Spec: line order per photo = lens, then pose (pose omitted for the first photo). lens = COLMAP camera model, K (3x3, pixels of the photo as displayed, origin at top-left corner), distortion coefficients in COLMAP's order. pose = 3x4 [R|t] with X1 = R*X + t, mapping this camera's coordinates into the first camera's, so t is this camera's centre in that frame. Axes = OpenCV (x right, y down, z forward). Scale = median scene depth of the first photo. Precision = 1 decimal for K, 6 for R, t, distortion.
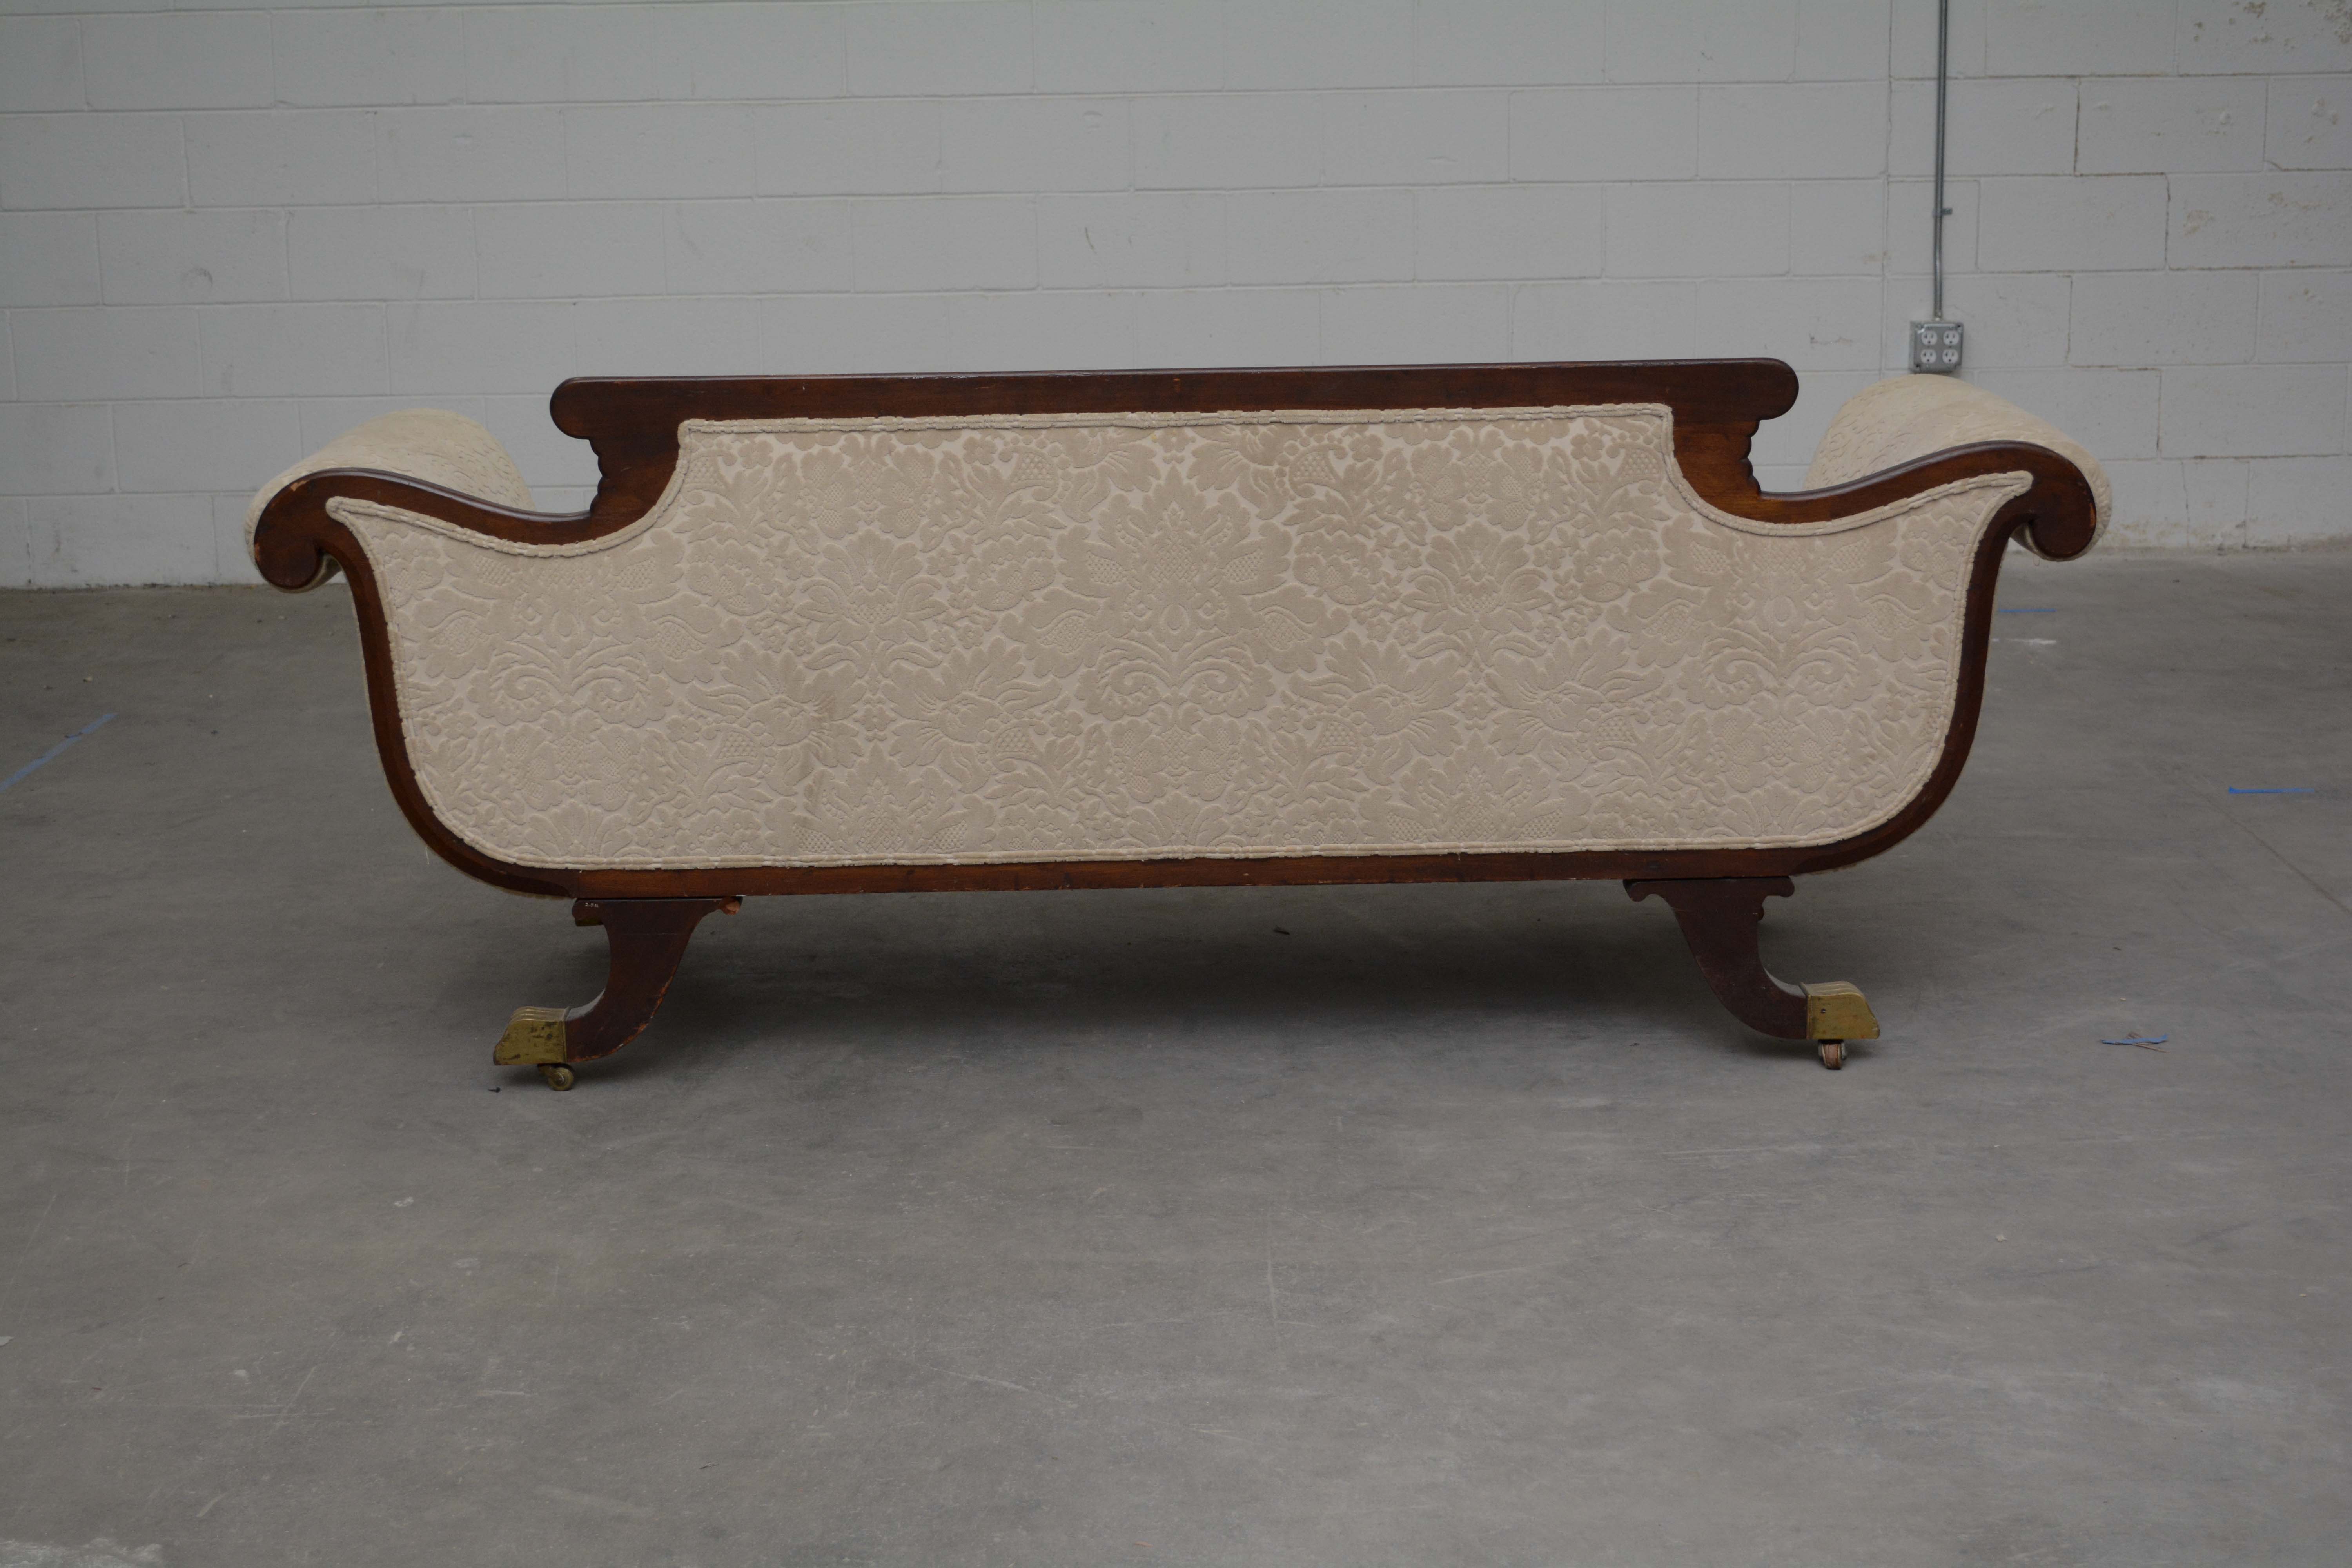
lens RADIAL K [[3583.6, 0, 1176.0], [0, 3583.6, 784.0], [0, 0, 1]] dist [-0.005125, 0.062642]
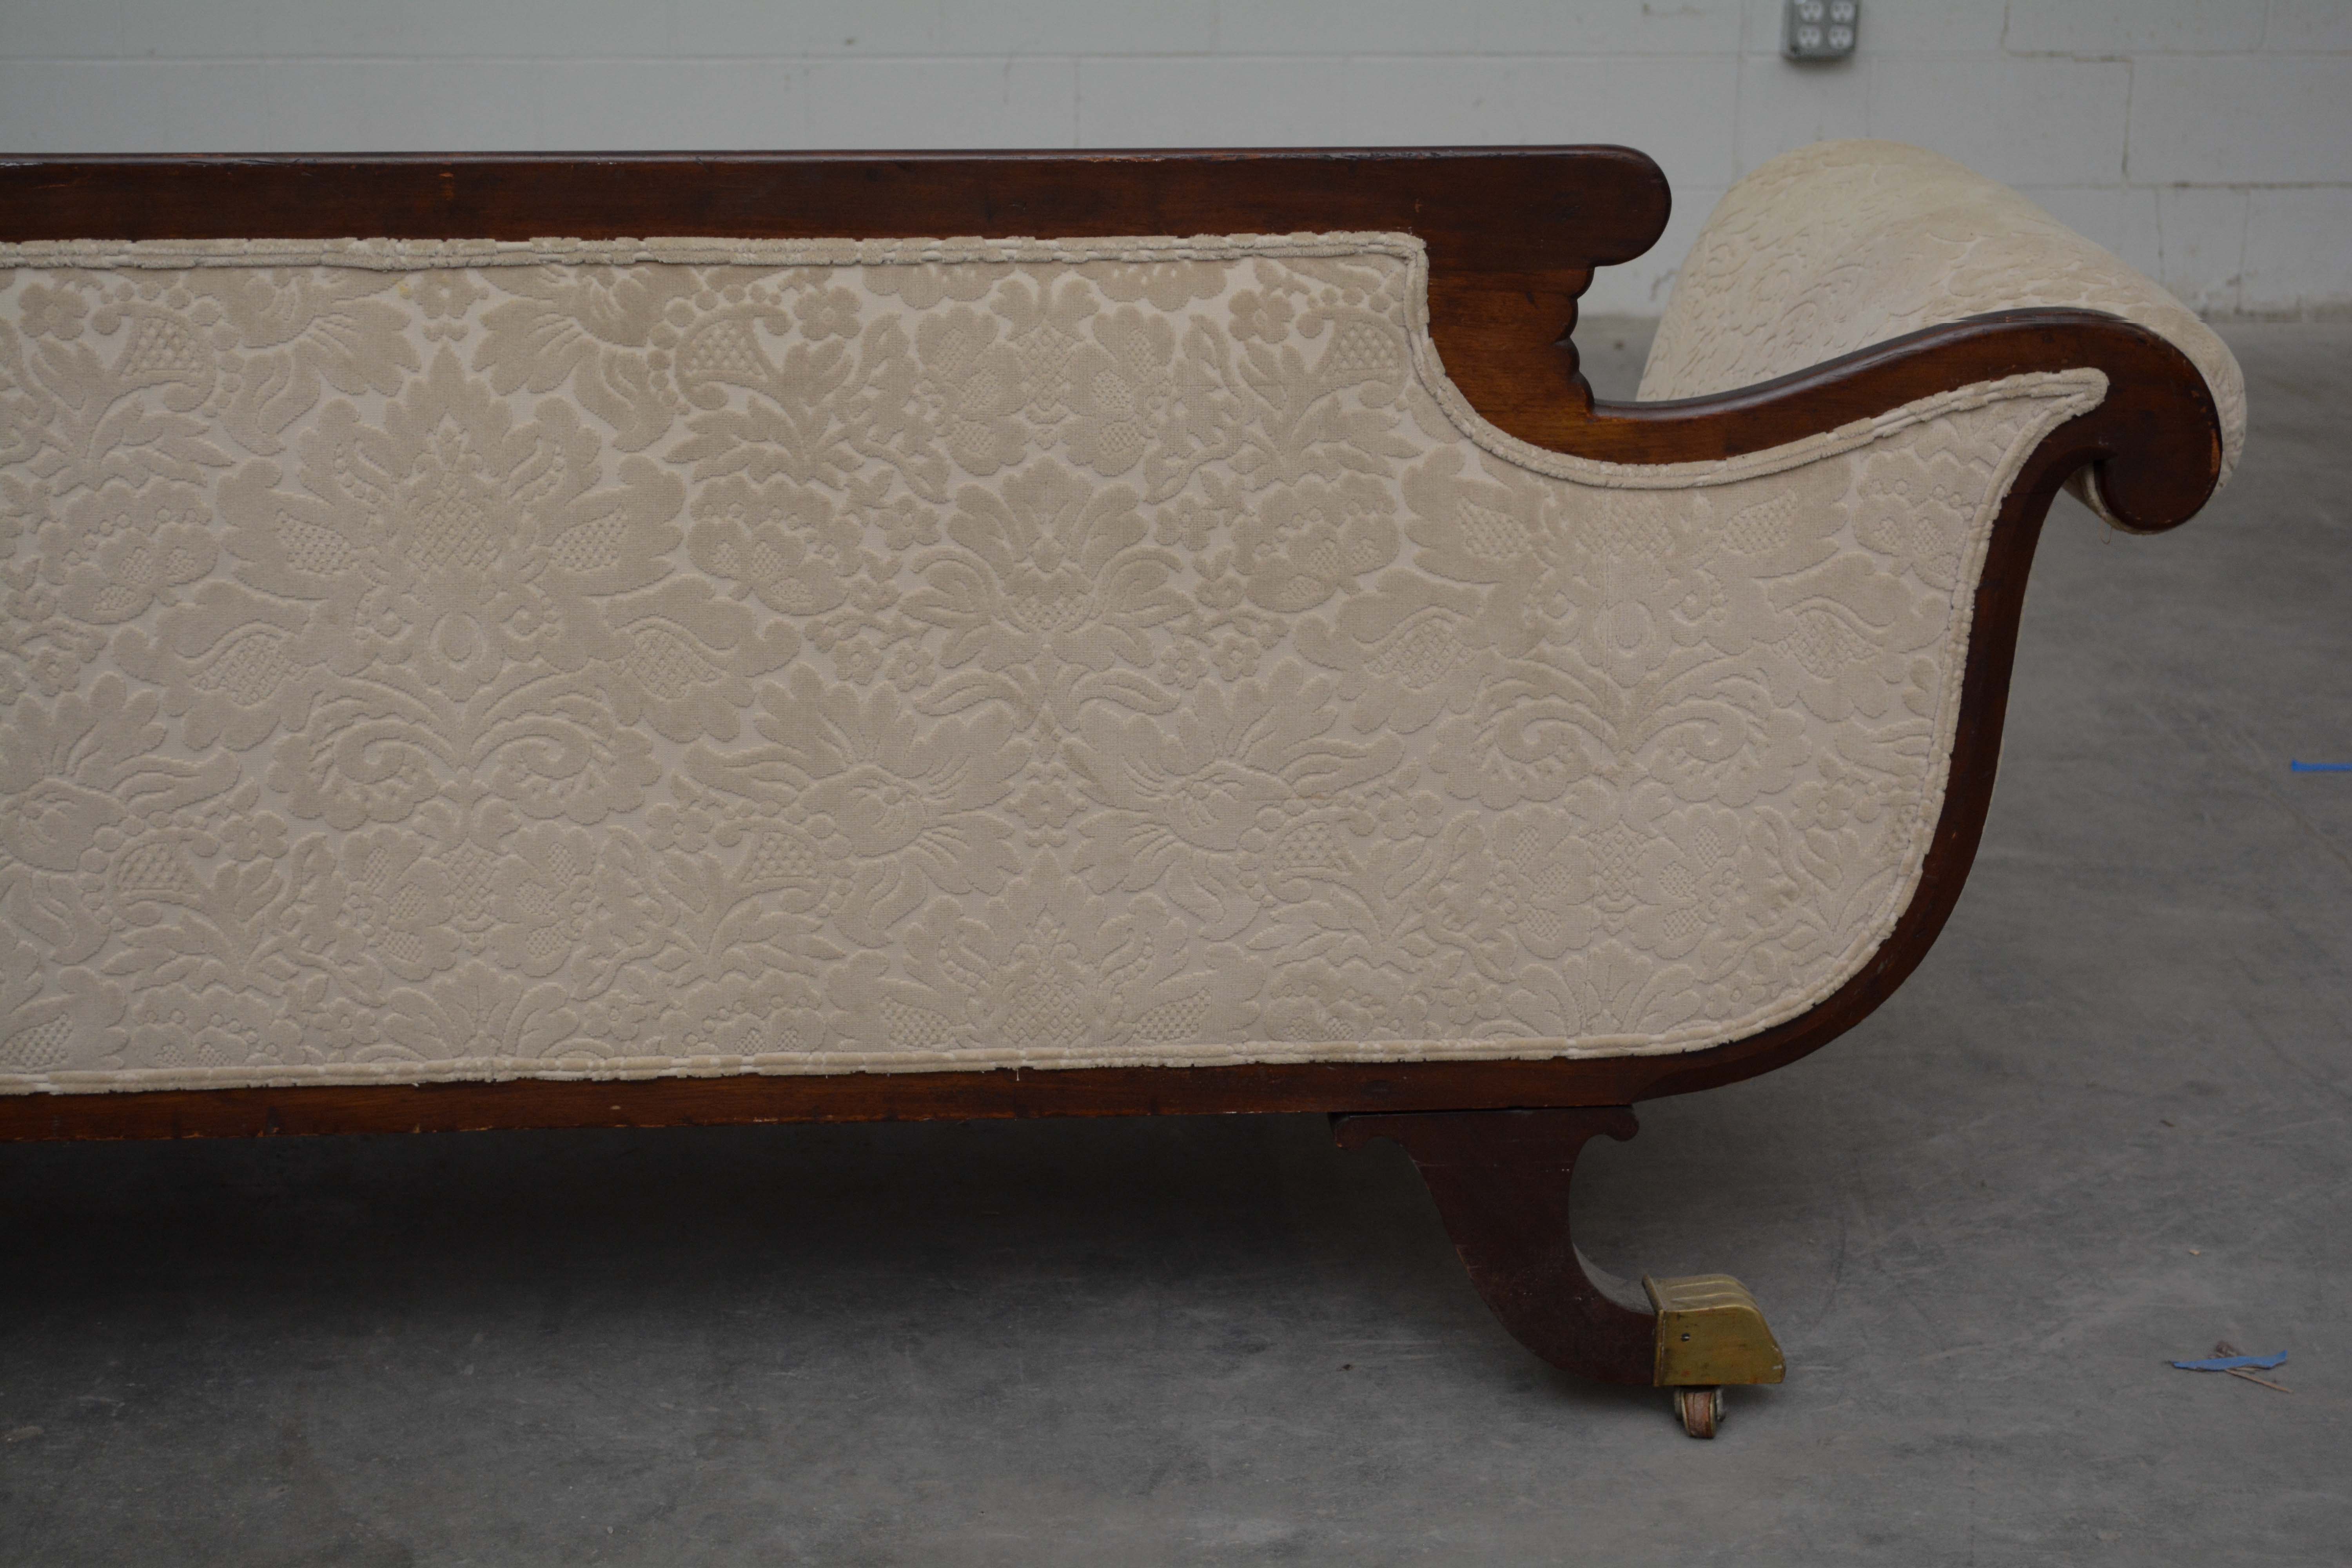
lens RADIAL K [[3839.7, 0, 1176.0], [0, 3839.7, 784.0], [0, 0, 1]] dist [0.000137, 0.036336]
pose [[0.997748, 0.002504, 0.067028, 0.065055], [-0.008898, 0.995412, 0.095265, -0.078552], [-0.066482, -0.095646, 0.993193, 0.441891]]
